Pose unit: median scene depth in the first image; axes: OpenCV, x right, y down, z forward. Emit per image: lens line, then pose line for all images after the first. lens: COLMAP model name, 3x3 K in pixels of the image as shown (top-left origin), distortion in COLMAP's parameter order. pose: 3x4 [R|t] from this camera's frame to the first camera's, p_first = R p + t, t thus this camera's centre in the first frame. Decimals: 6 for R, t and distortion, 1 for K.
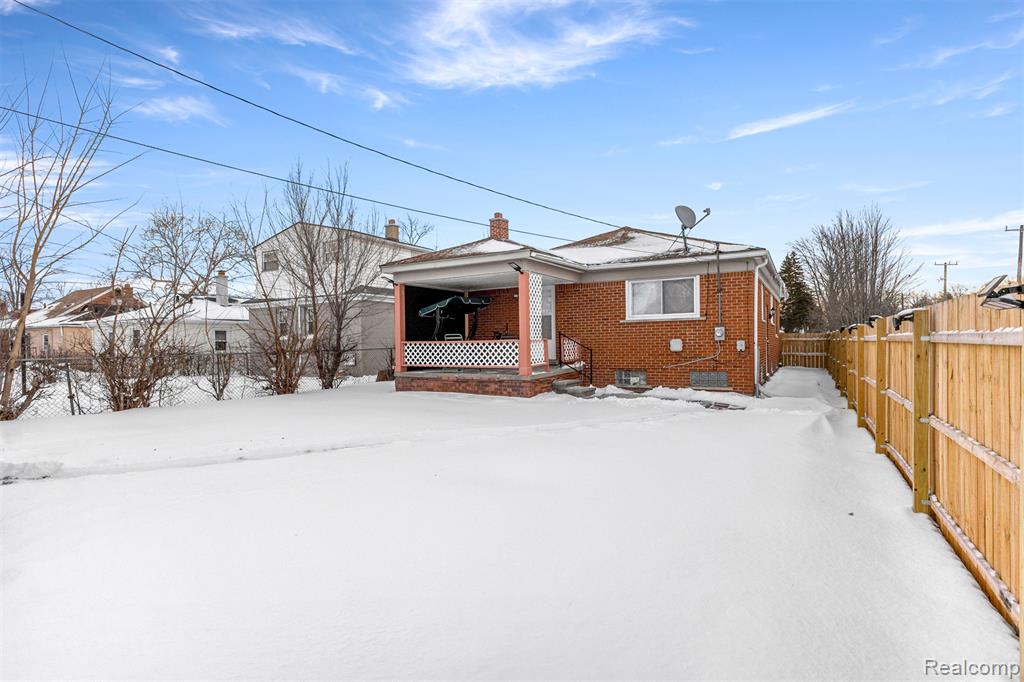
lens RADIAL K [[469.3, 0, 506.0], [0, 469.3, 337.9], [0, 0, 1]] dist [-0.001644, -0.000561]
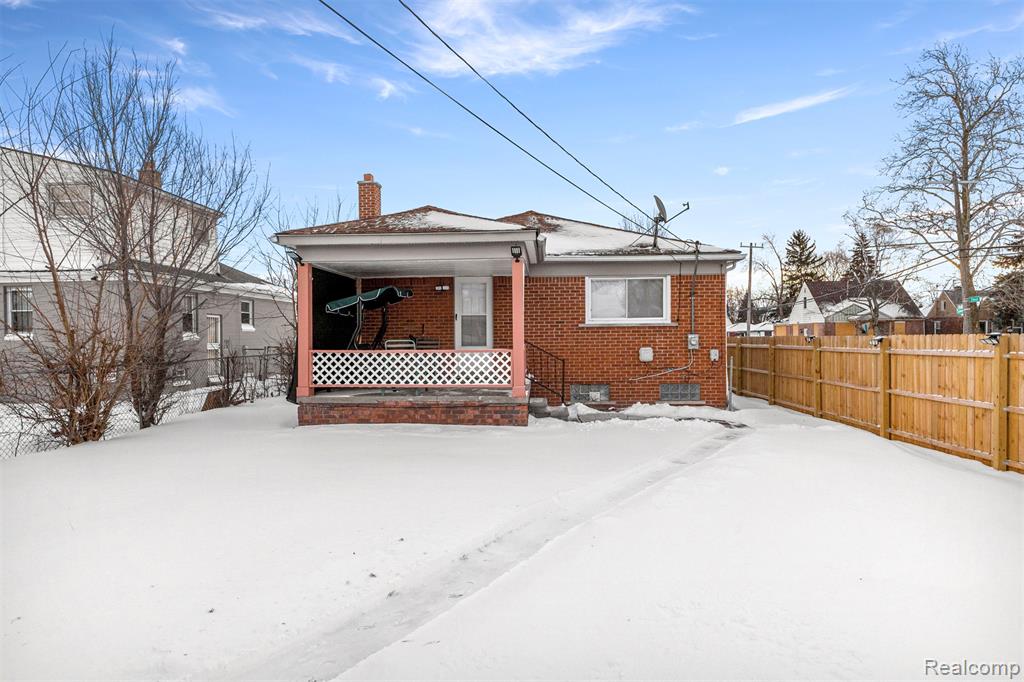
lens RADIAL K [[558.3, 0, 511.9], [0, 558.3, 335.7], [0, 0, 1]] dist [0.000513, 0.000357]
pose [[0.906103, 0.010073, 0.422937, -0.304215], [-0.008890, 0.999949, -0.004771, -0.011909], [-0.422964, 0.000564, 0.906146, 0.164326]]
